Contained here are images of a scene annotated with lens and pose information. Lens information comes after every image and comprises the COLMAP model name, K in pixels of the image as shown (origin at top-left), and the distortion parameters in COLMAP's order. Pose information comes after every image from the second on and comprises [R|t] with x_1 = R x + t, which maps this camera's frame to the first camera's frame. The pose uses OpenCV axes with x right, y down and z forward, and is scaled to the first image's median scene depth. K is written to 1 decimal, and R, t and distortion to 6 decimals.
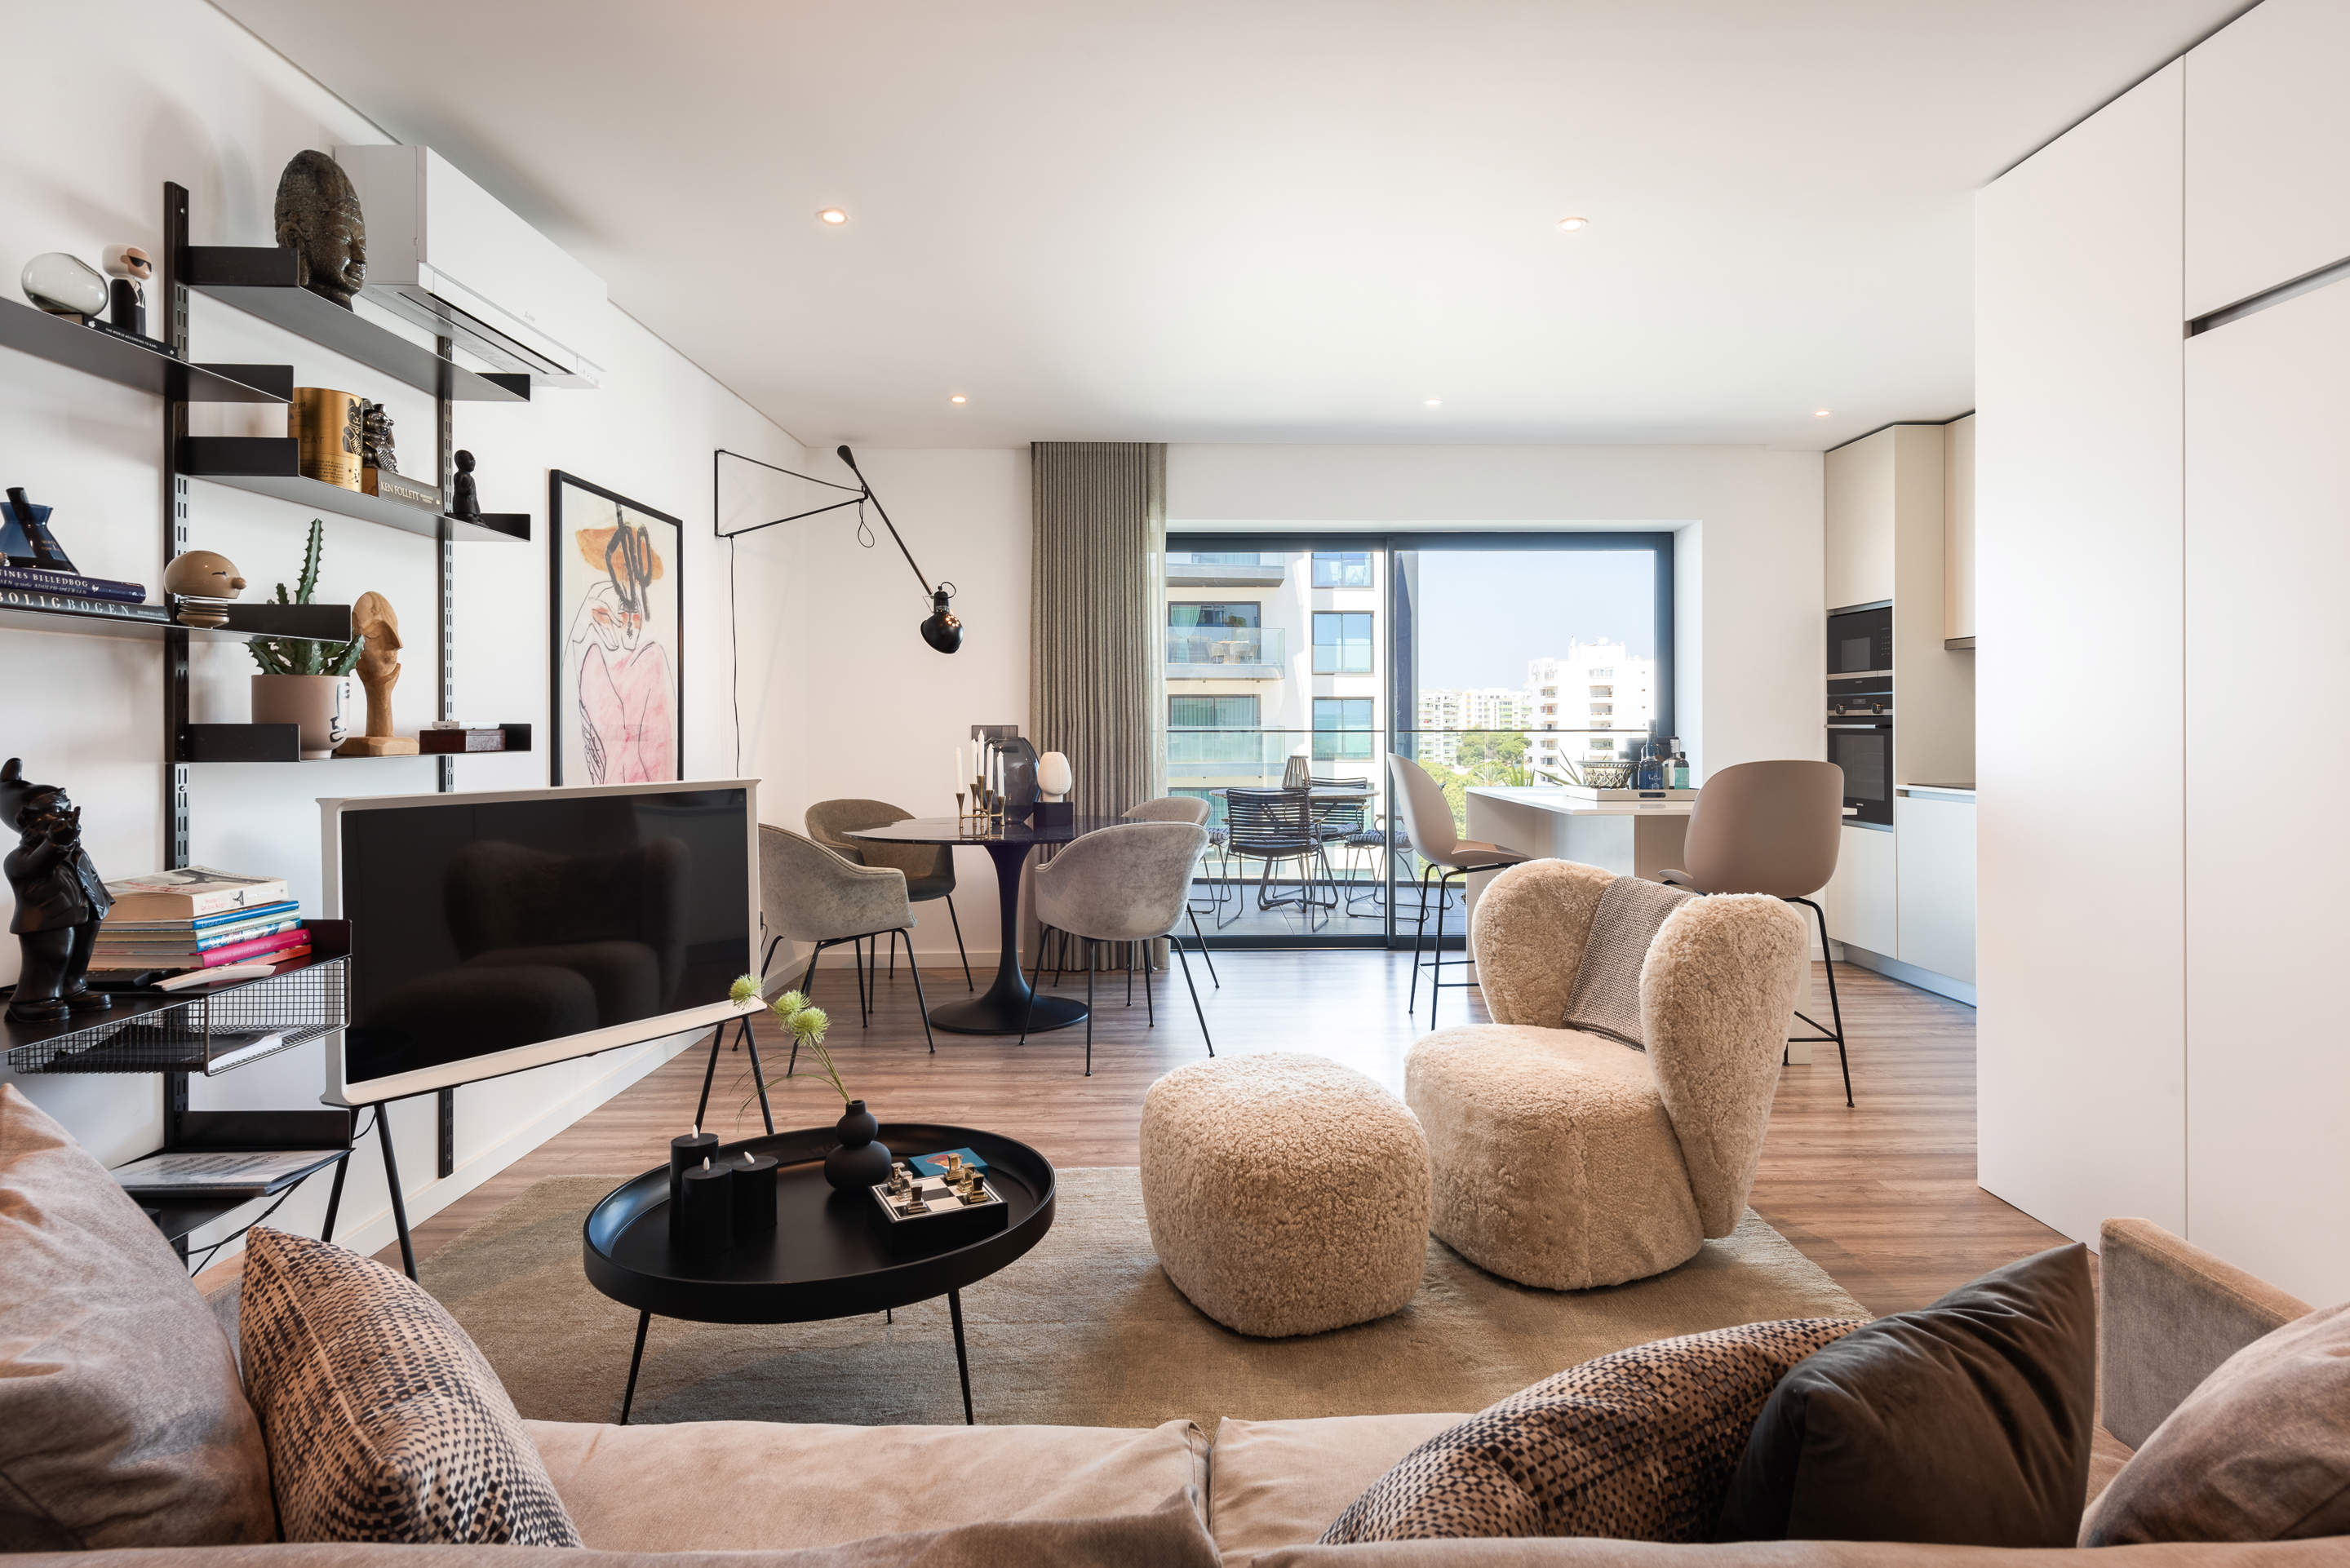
lens RADIAL K [[1321.6, 0, 1186.7], [0, 1321.6, 739.9], [0, 0, 1]] dist [-0.001467, 0.000428]
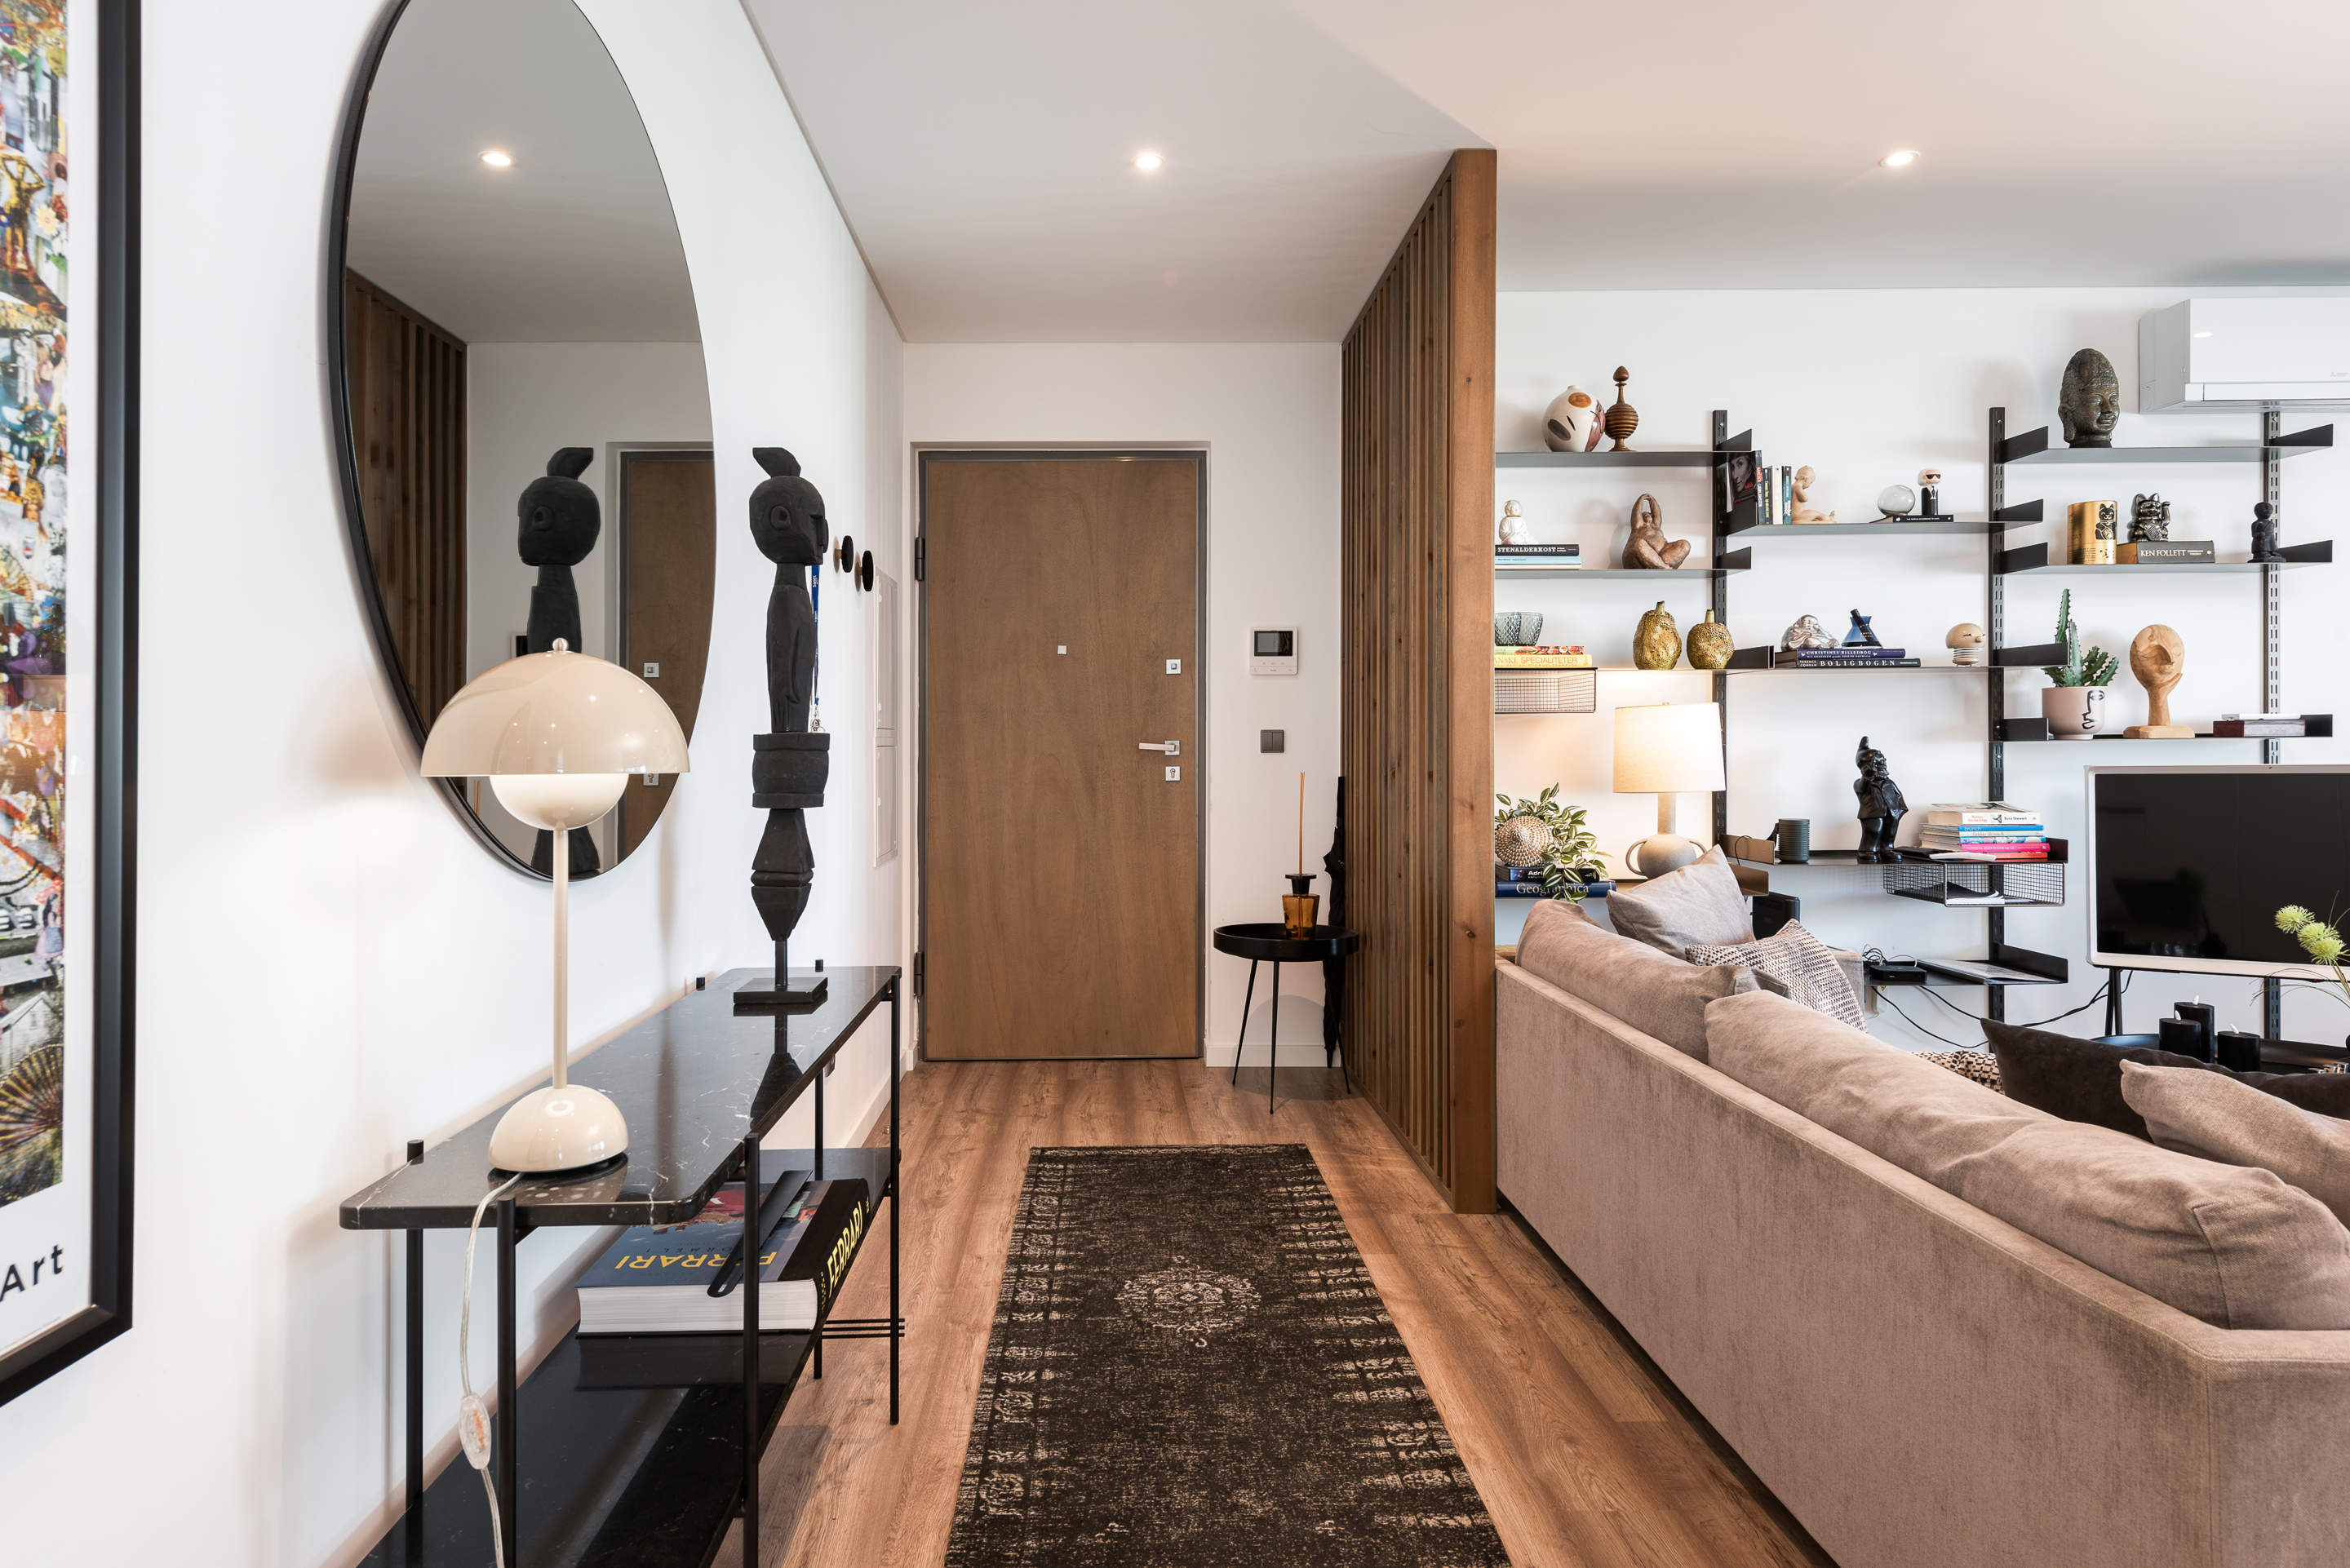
lens RADIAL K [[1321.6, 0, 1169.3], [0, 1321.6, 762.0], [0, 0, 1]] dist [-0.001467, 0.000428]
pose [[0.026818, 0.010785, -0.999582, 0.925266], [0.001149, 0.999941, 0.010819, 0.023298], [0.999640, -0.001439, 0.026804, -0.127209]]
